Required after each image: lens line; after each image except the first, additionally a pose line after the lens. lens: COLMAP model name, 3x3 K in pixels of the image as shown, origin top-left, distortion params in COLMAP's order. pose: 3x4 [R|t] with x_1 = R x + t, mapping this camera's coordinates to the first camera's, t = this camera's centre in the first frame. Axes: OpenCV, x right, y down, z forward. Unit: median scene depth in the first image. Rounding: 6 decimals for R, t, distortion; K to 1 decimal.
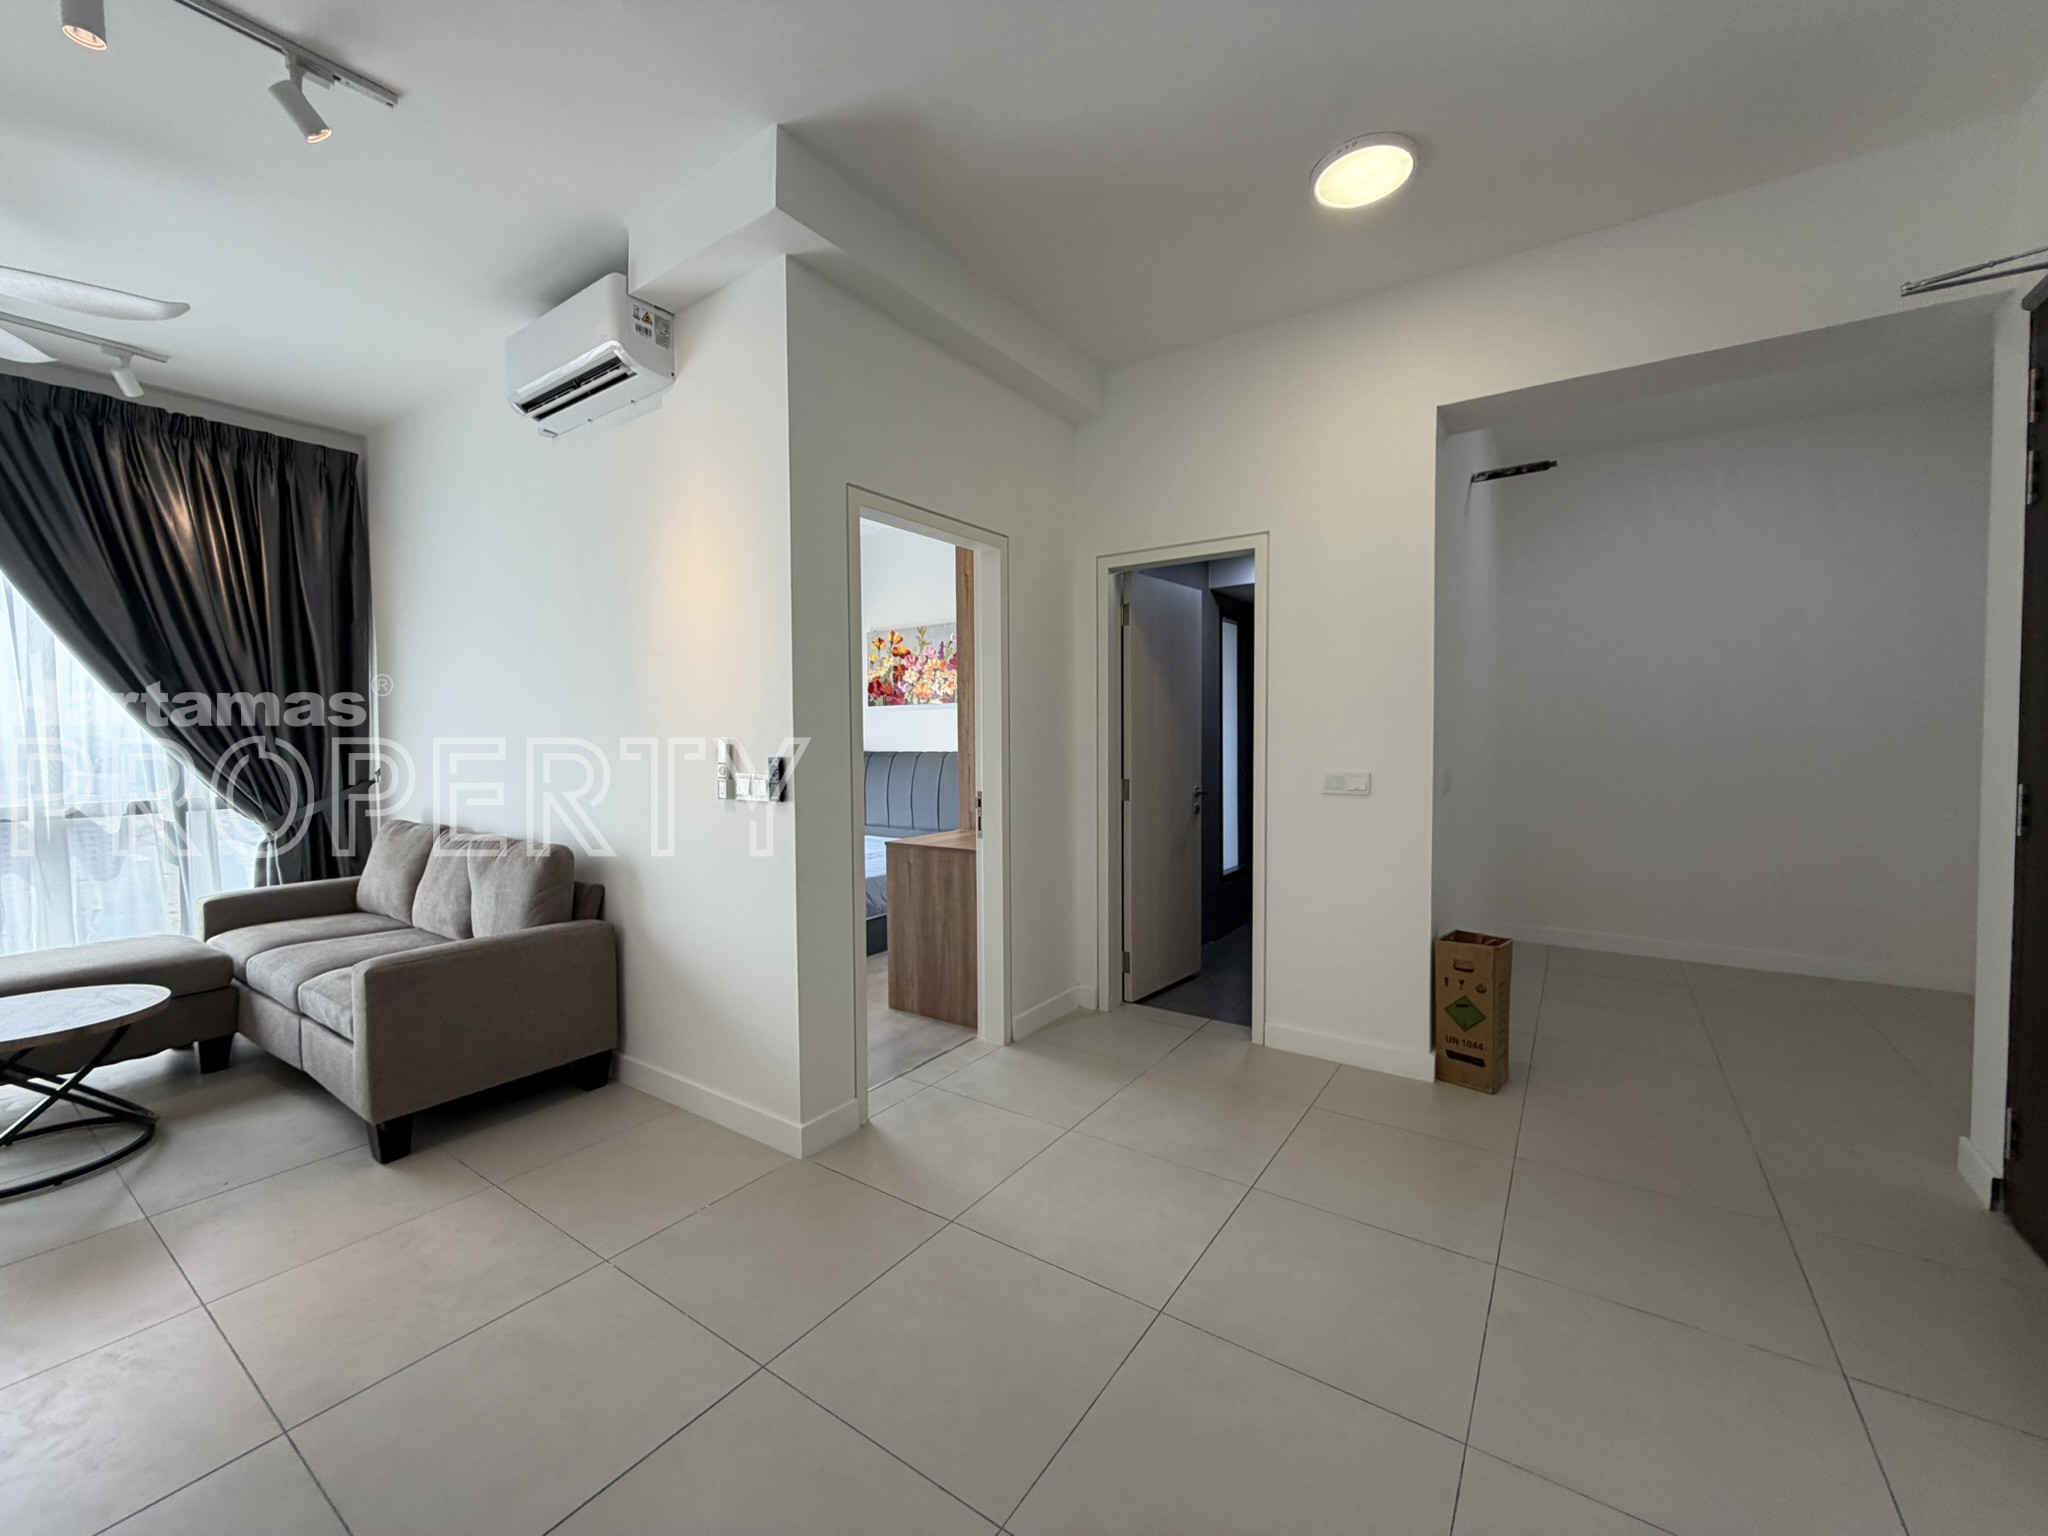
lens RADIAL K [[815.7, 0, 1024.2], [0, 815.7, 765.1], [0, 0, 1]] dist [0.001070, 0.000052]
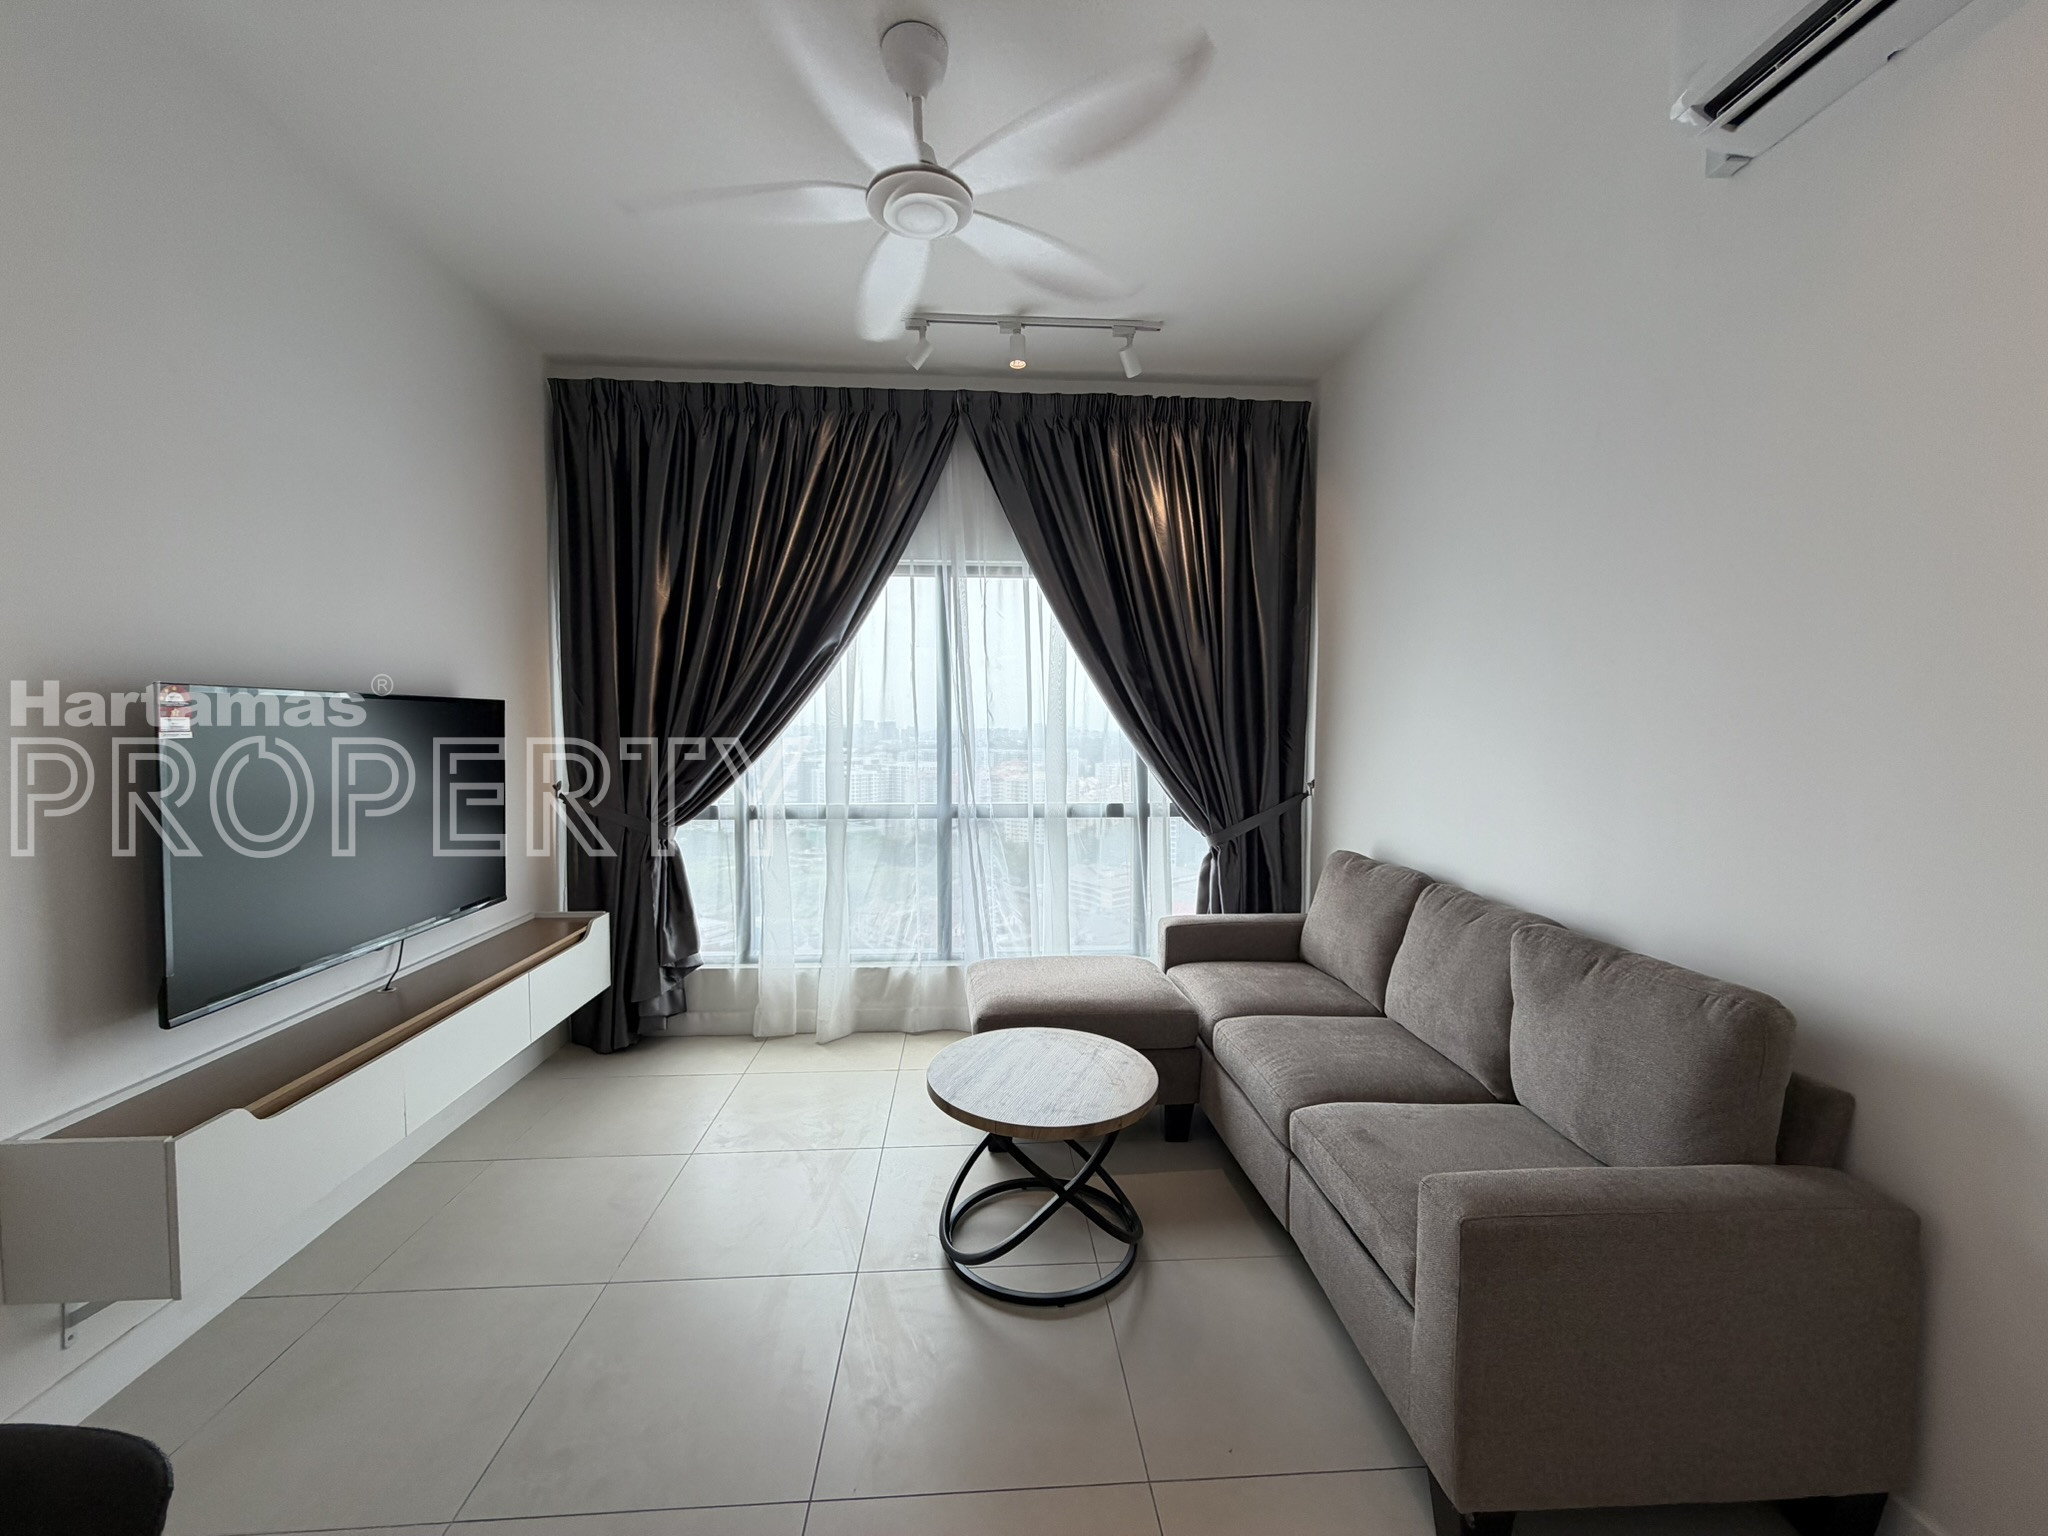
lens RADIAL K [[815.7, 0, 1024.2], [0, 815.7, 765.1], [0, 0, 1]] dist [0.001070, 0.000052]
pose [[0.623456, 0.045431, -0.780537, -0.383427], [-0.037465, 0.998900, 0.028216, -0.026478], [0.780960, 0.011651, 0.624472, 0.296118]]
